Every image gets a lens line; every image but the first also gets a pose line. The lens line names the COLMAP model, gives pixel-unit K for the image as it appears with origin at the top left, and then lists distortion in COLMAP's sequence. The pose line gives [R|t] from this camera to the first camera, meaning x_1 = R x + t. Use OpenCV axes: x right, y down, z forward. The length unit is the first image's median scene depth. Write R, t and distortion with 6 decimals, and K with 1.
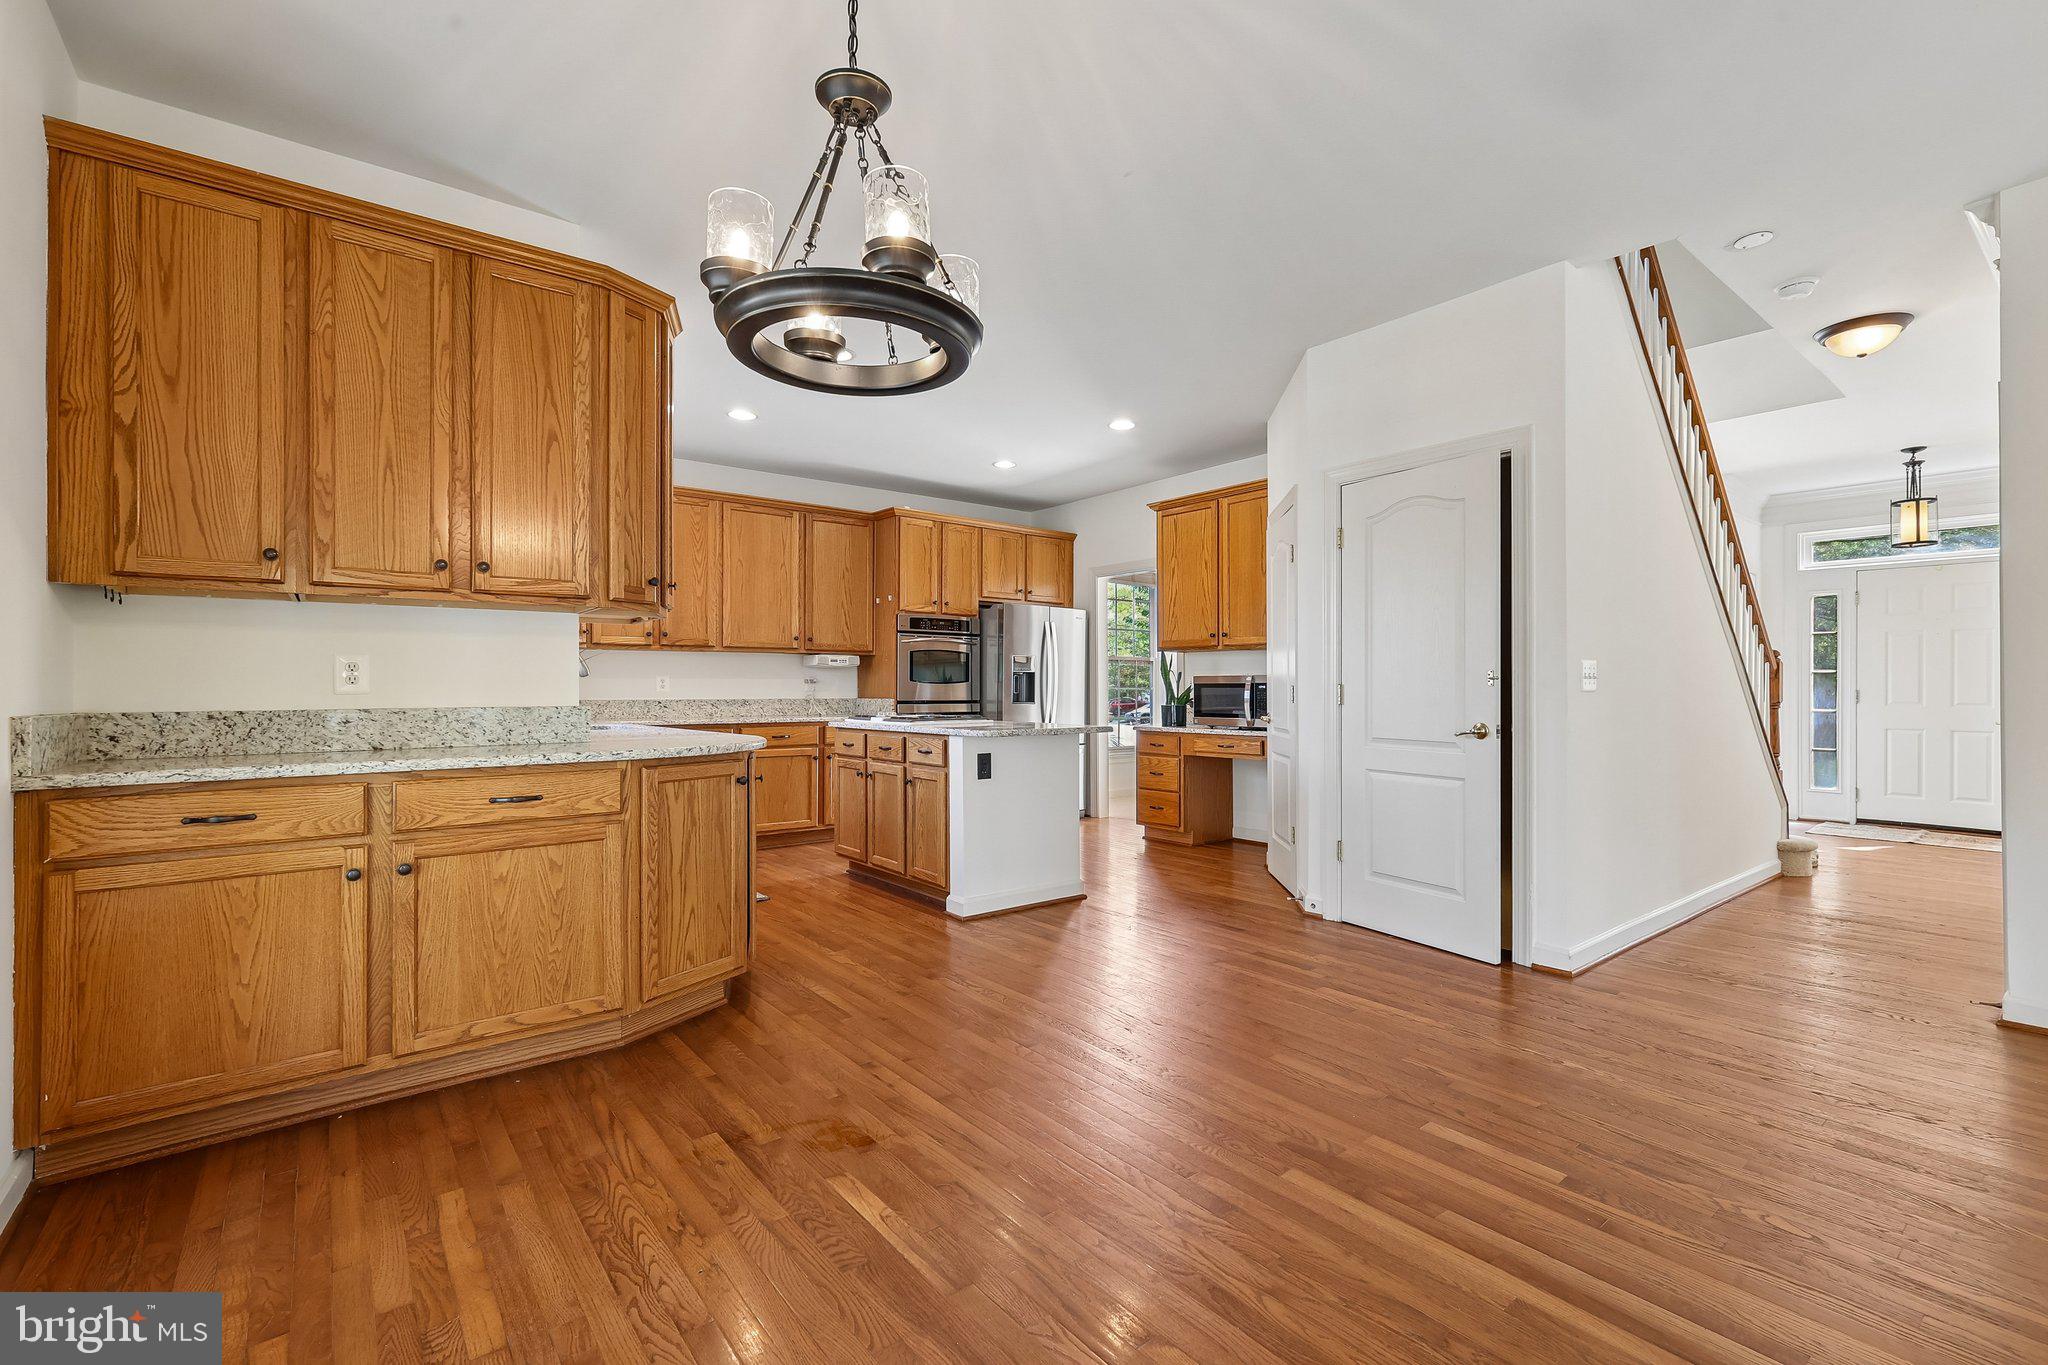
lens RADIAL K [[894.2, 0, 1017.7], [0, 894.2, 684.7], [0, 0, 1]] dist [0.001848, -0.000516]
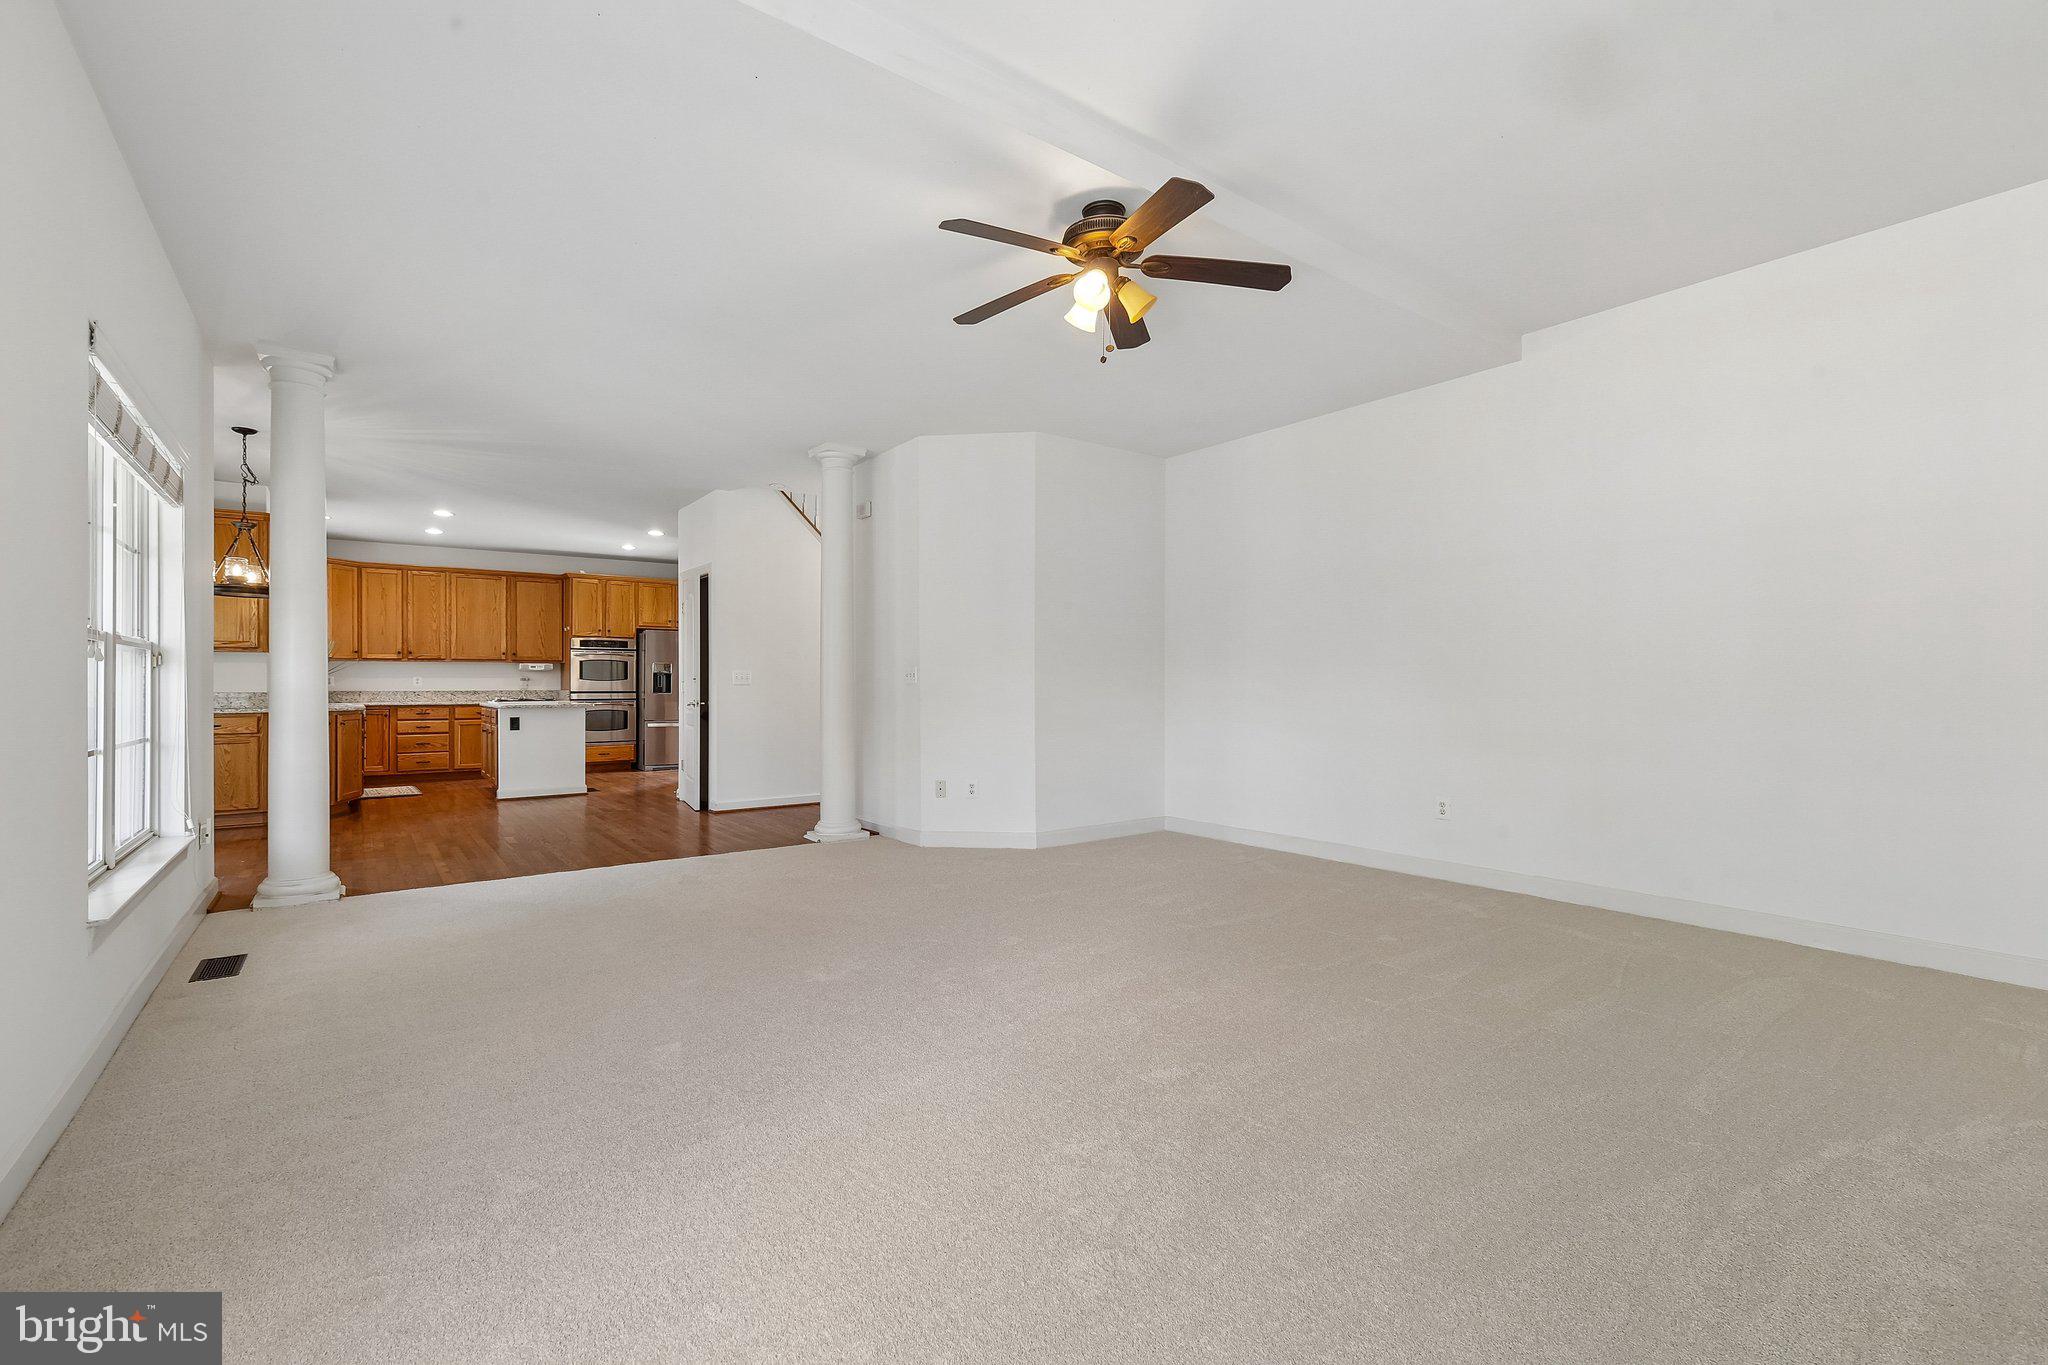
lens RADIAL K [[894.2, 0, 1023.6], [0, 894.2, 681.3], [0, 0, 1]] dist [0.001848, -0.000516]
pose [[0.999739, 0.001144, -0.022835, 1.599491], [-0.001046, 0.999990, 0.004286, -0.017756], [0.022840, -0.004261, 0.999730, -1.343653]]
